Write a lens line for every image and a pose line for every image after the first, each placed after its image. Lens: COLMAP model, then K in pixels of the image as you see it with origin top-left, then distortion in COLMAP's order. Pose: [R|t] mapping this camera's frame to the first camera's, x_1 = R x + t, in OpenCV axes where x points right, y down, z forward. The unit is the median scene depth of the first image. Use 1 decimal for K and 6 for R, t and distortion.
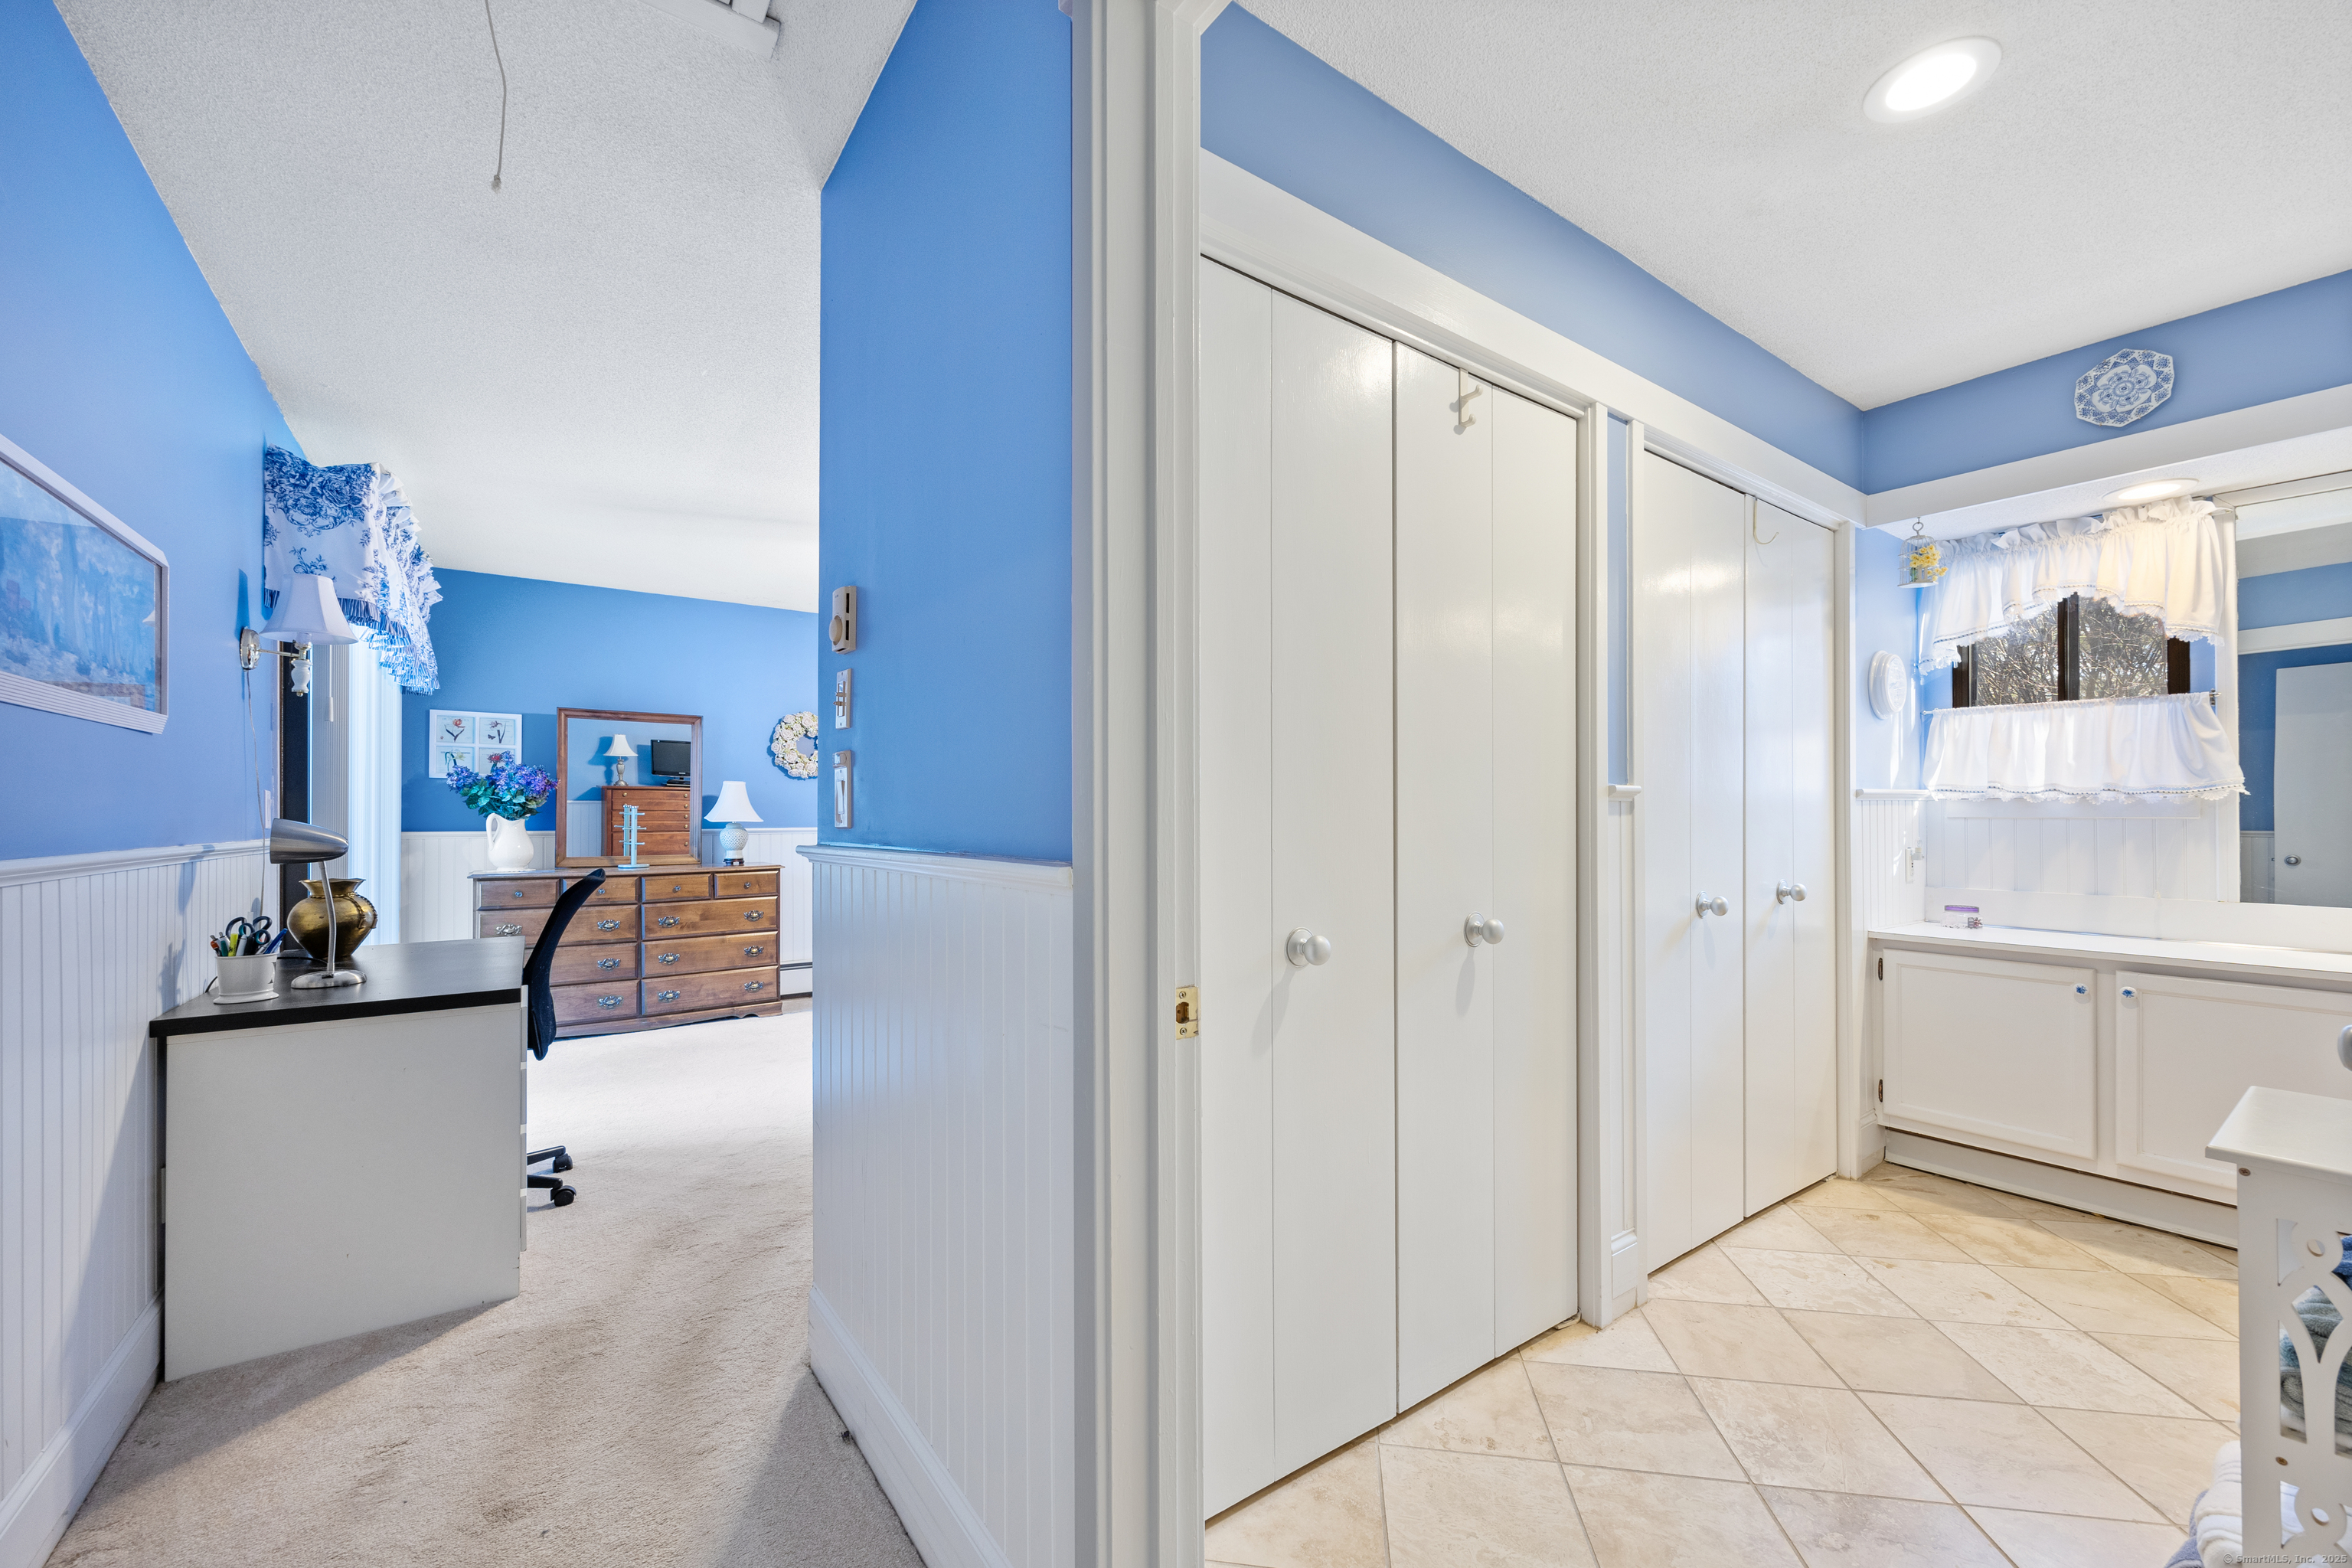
lens RADIAL K [[940.9, 0, 1175.0], [0, 940.9, 800.7], [0, 0, 1]] dist [0.001910, 0.000014]
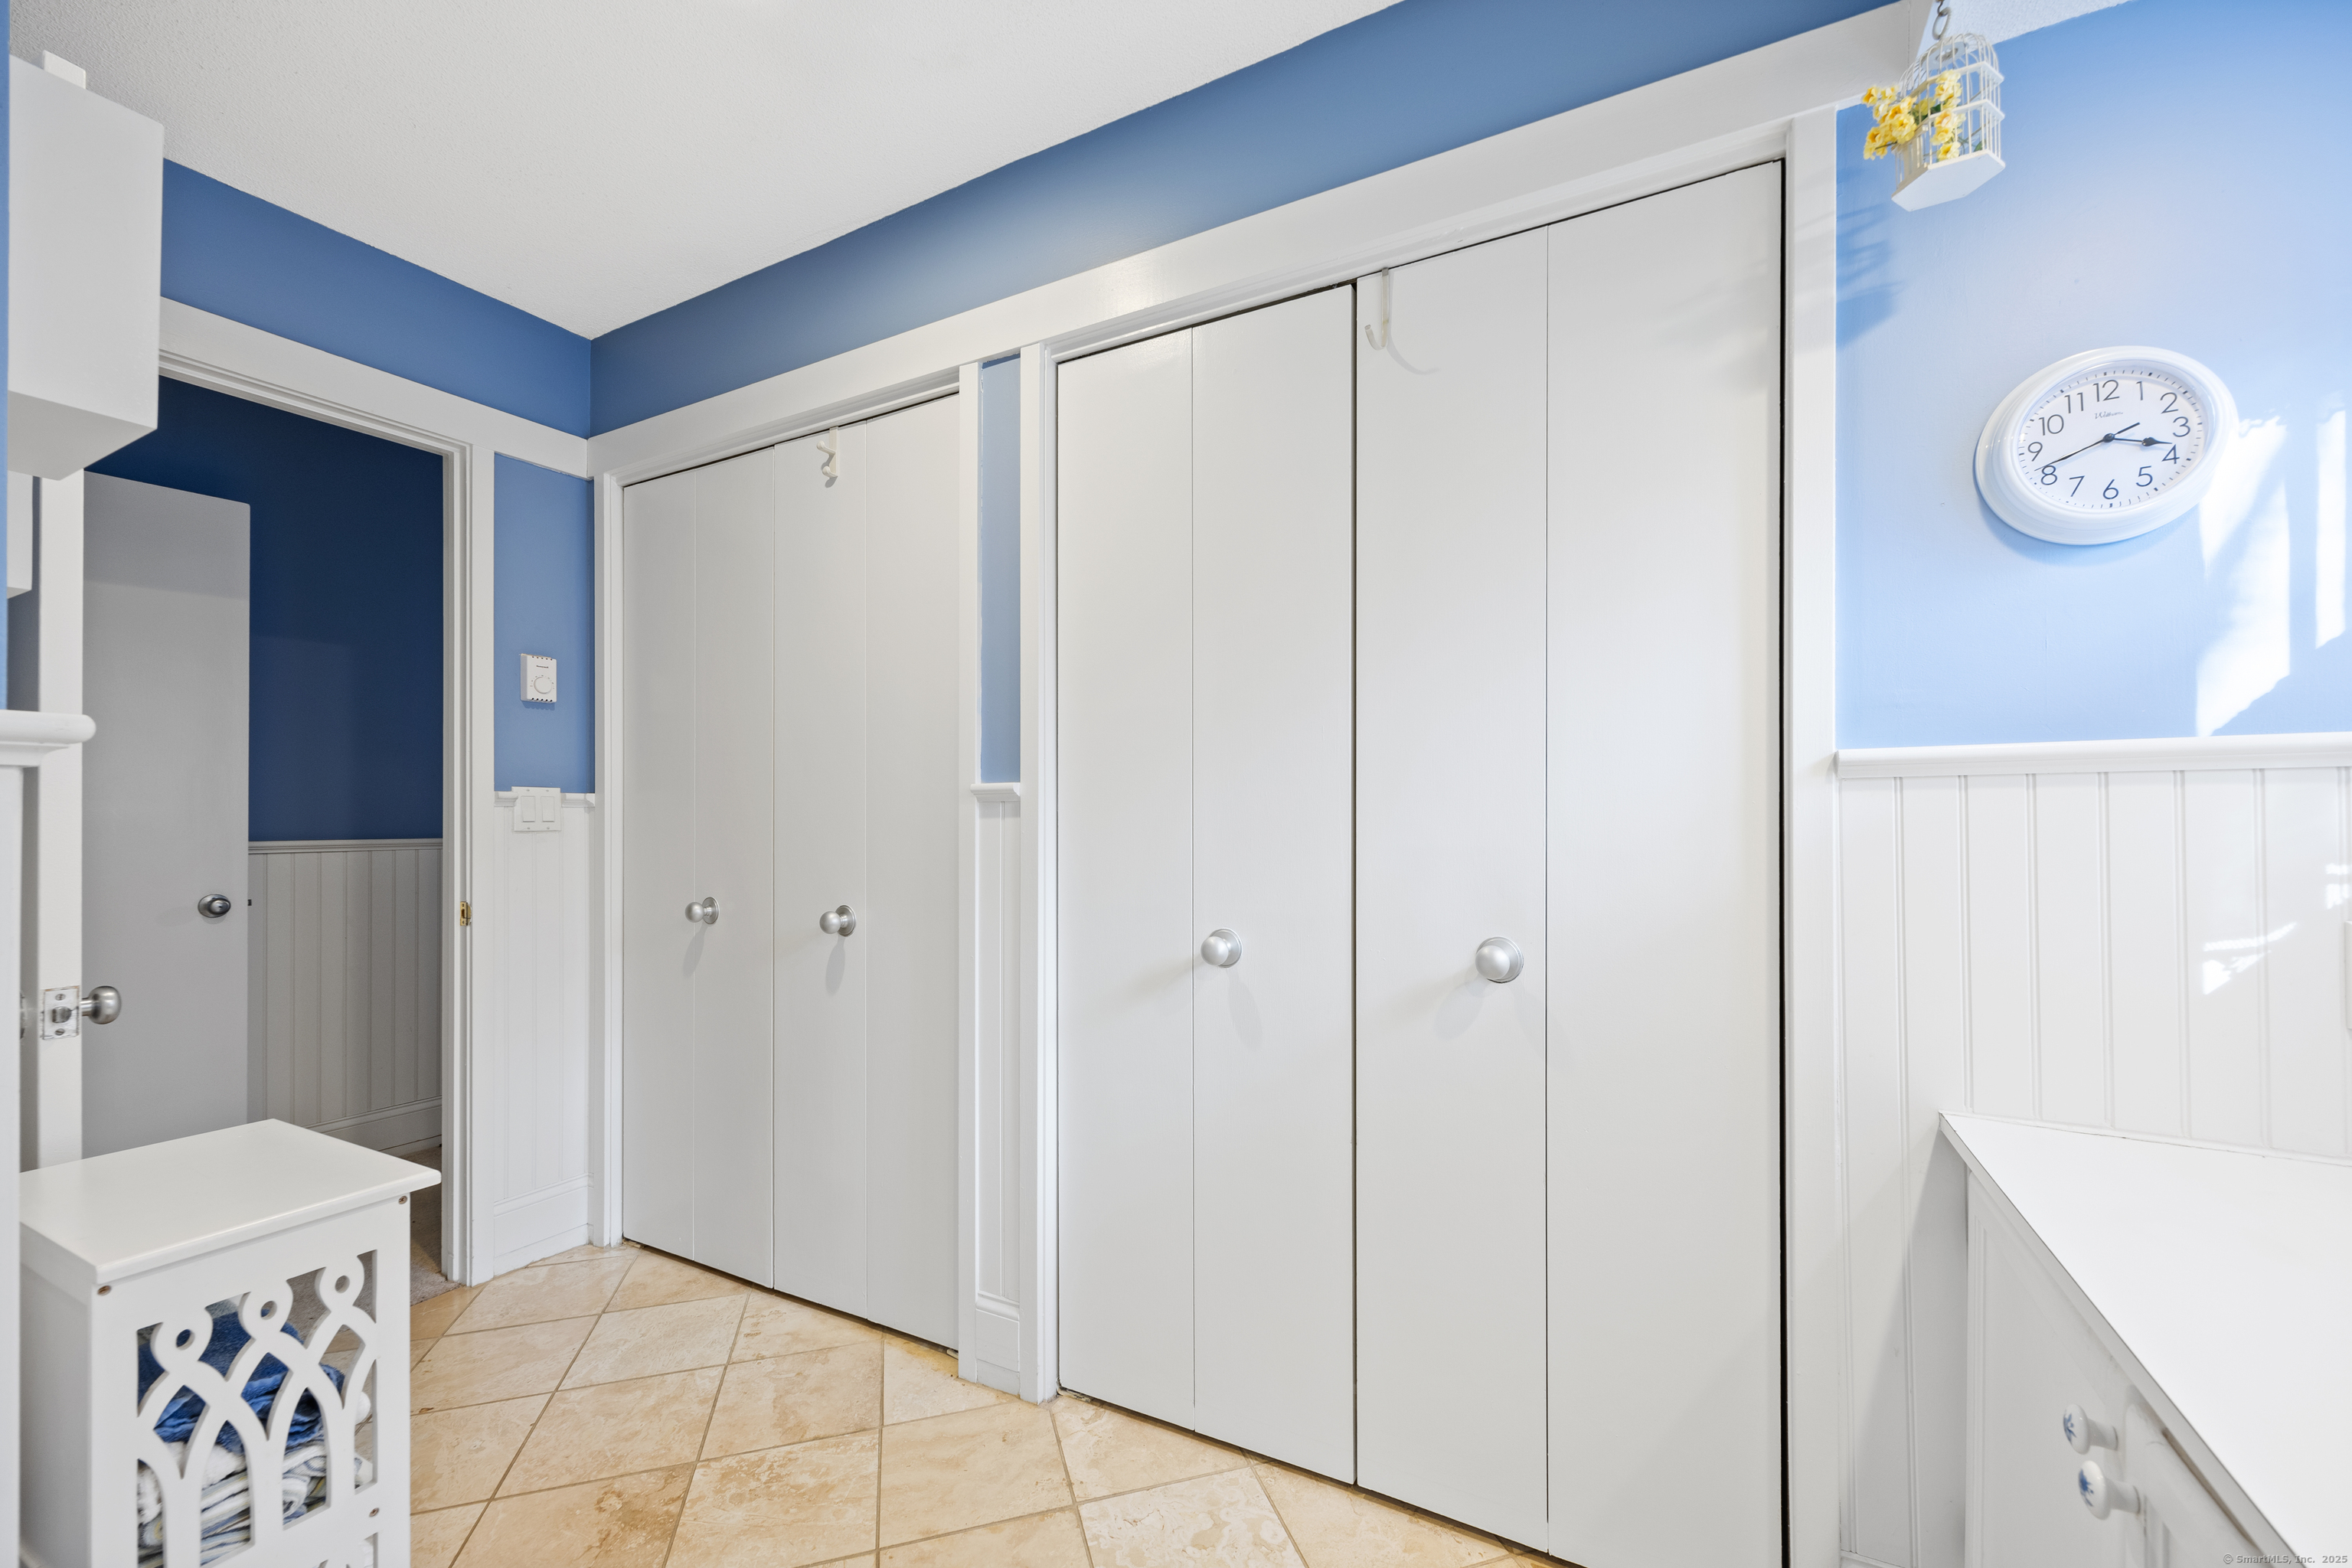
lens RADIAL K [[941.0, 0, 1179.7], [0, 941.0, 825.1], [0, 0, 1]] dist [0.000701, -0.000177]
pose [[0.437828, -0.000714, -0.899058, 1.254602], [0.011558, 0.999922, 0.004834, 0.018403], [0.898984, -0.012508, 0.437802, 0.729840]]
